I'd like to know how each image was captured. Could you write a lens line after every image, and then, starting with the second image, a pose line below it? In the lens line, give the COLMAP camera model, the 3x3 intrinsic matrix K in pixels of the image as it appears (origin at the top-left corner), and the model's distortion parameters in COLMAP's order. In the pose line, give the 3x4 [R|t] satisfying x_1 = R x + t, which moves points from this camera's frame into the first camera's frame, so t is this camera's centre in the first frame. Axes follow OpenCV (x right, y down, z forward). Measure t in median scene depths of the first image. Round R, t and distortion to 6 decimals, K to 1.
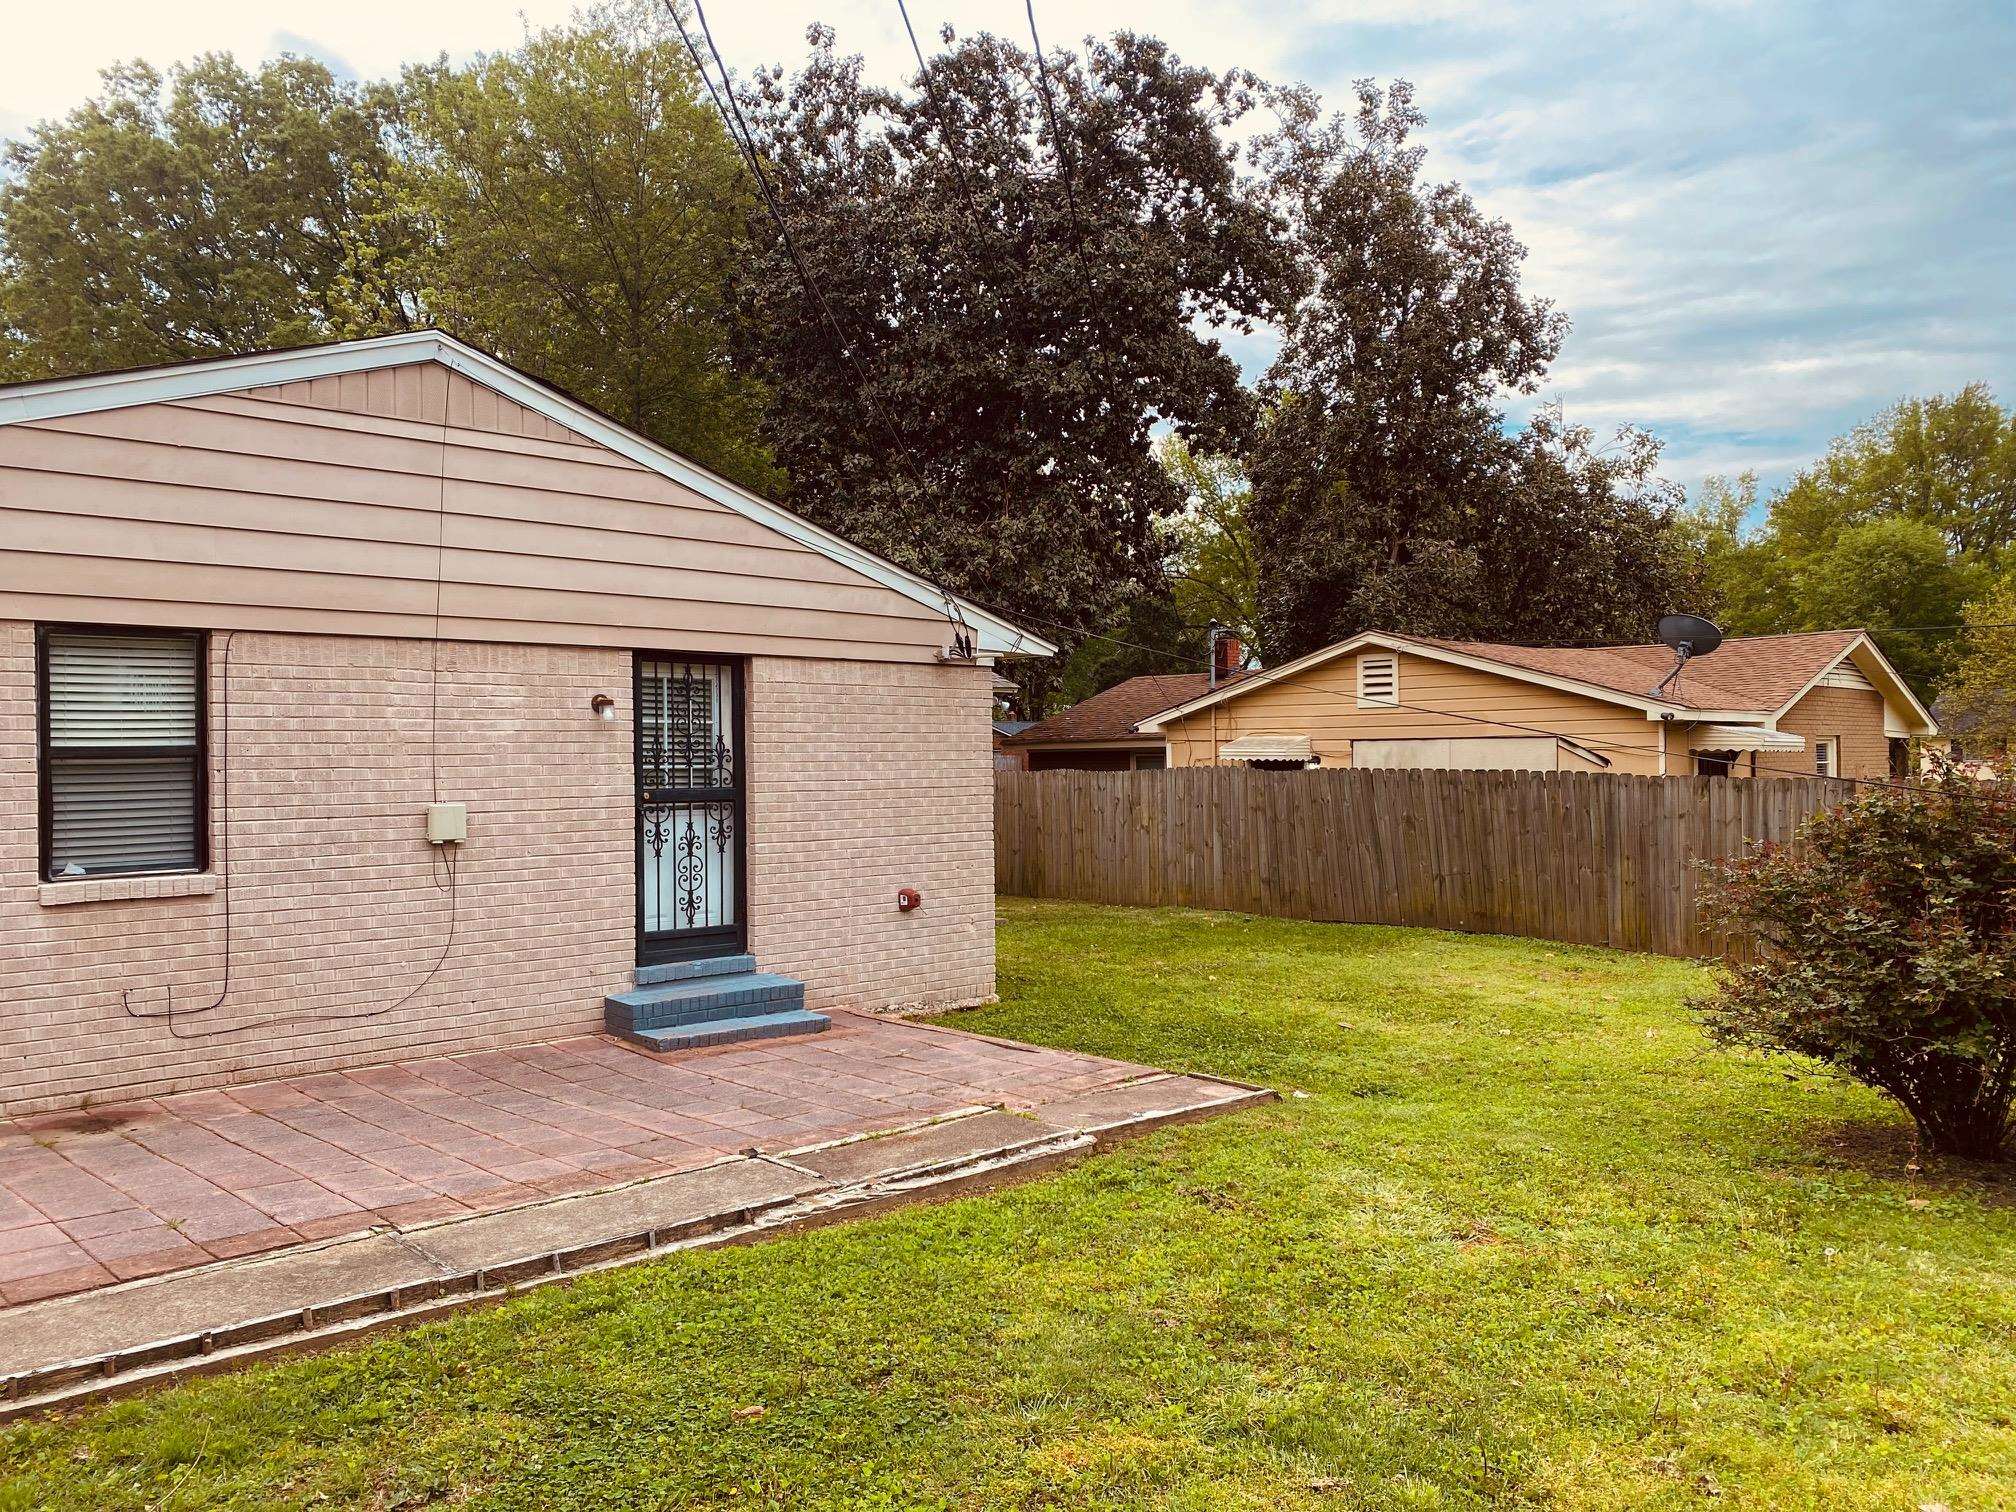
lens RADIAL K [[1600.0, 0, 1022.3], [0, 1600.0, 735.2], [0, 0, 1]] dist [0.067332, -0.081287]
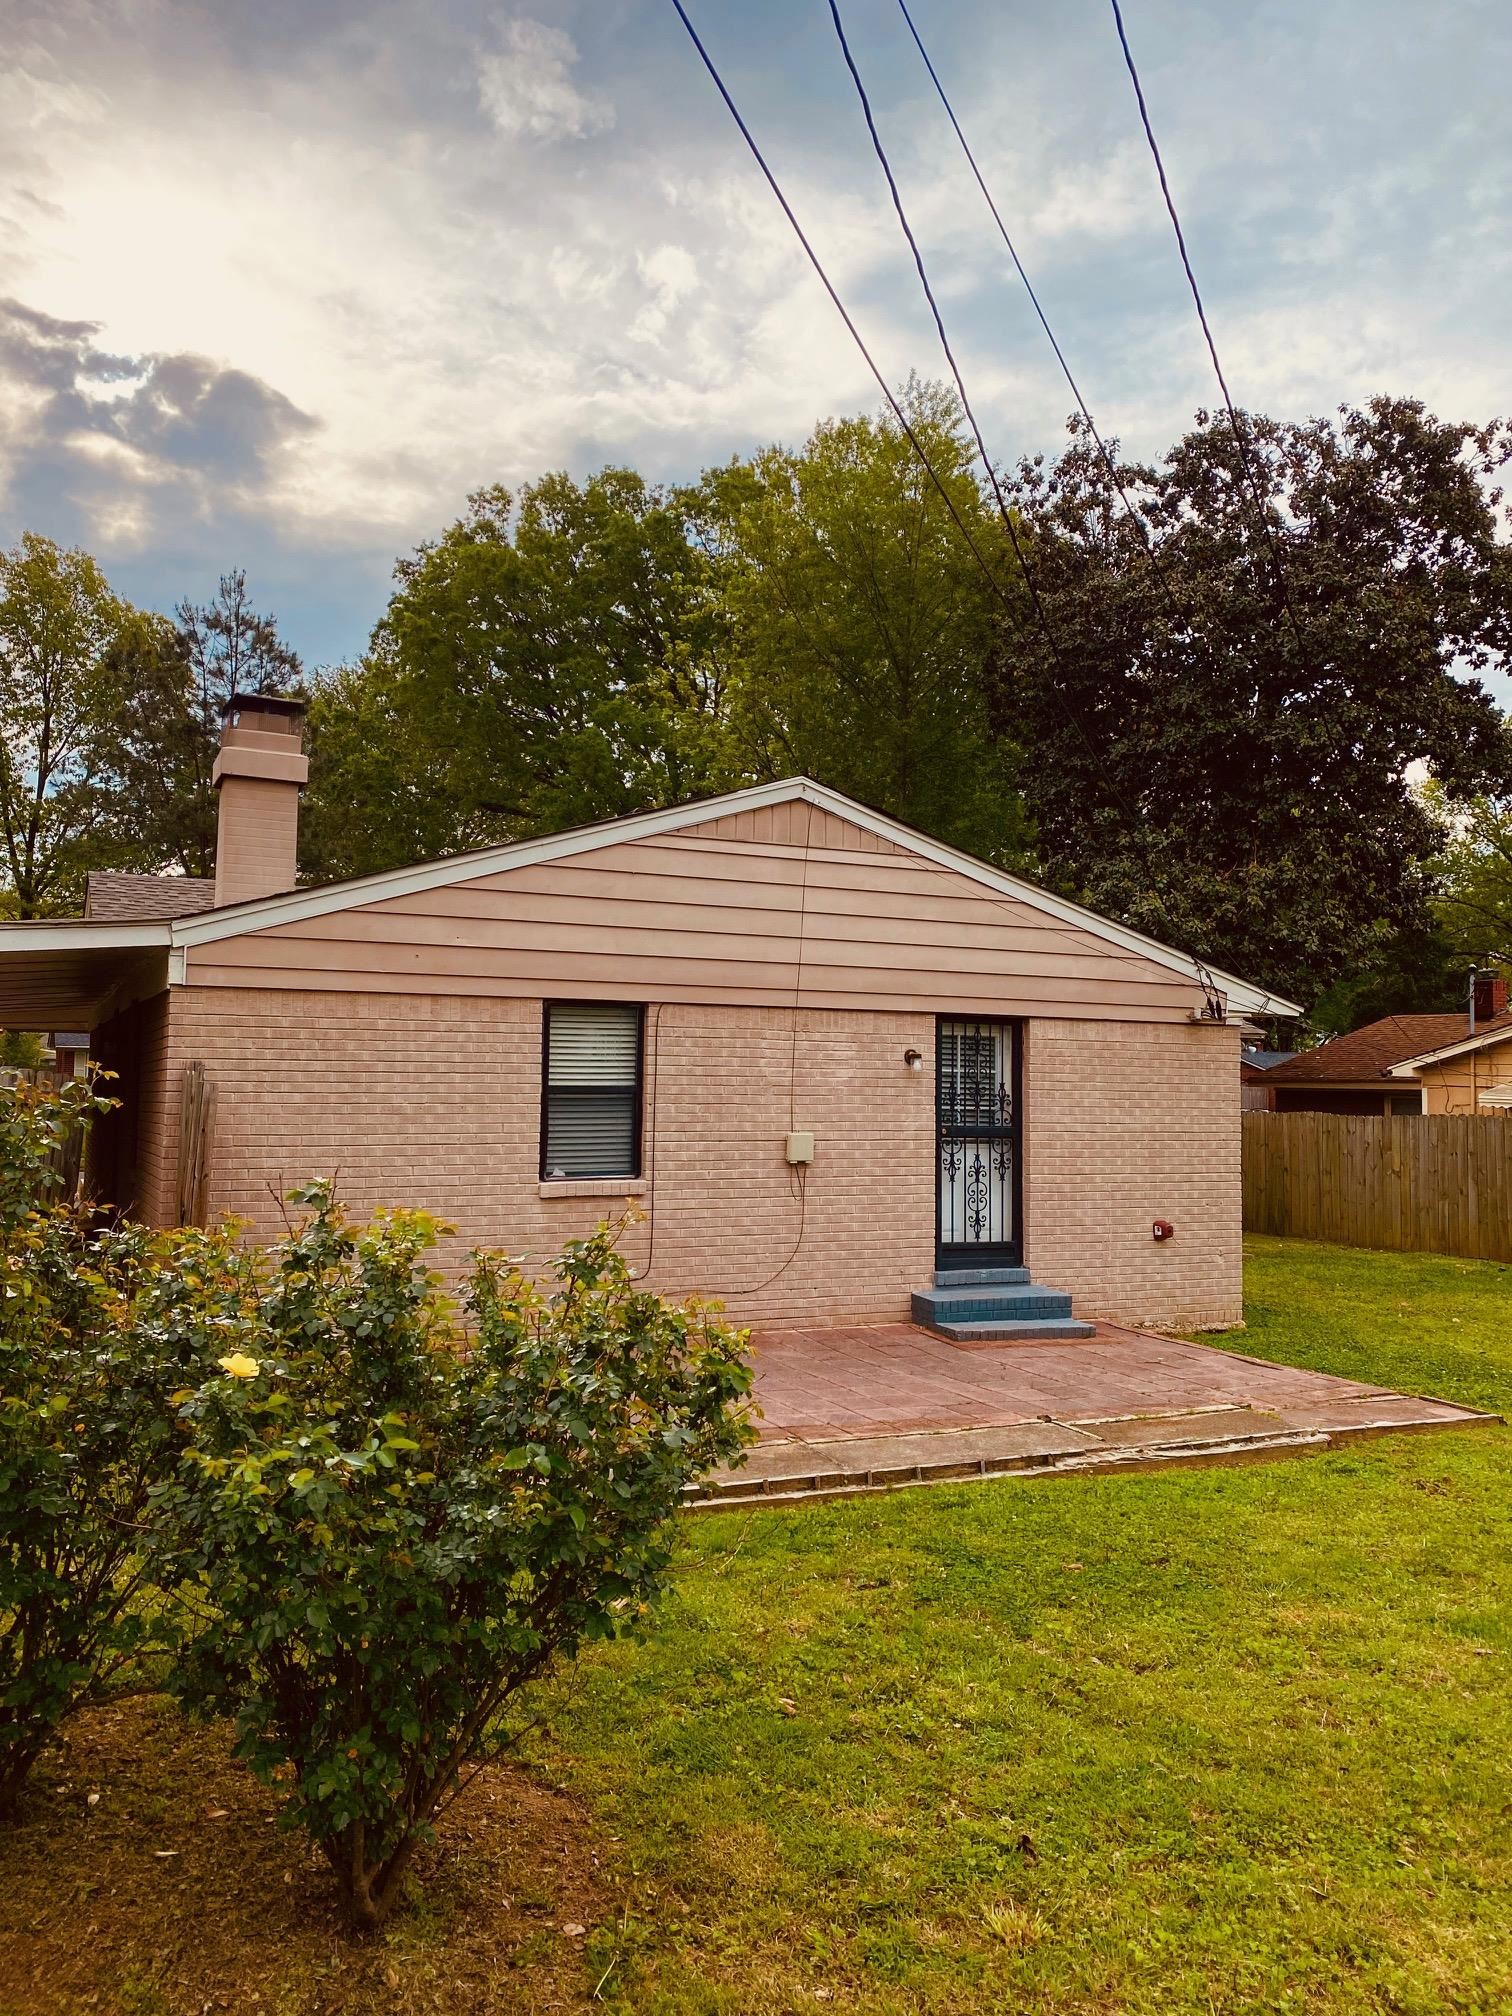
lens RADIAL K [[1600.0, 0, 749.3], [0, 1600.0, 966.3], [0, 0, 1]] dist [0.067332, -0.081287]
pose [[0.951328, 0.005032, -0.308138, 0.001635], [-0.021974, 0.998429, -0.051537, -0.020887], [0.307395, 0.055800, 0.949945, -0.209141]]
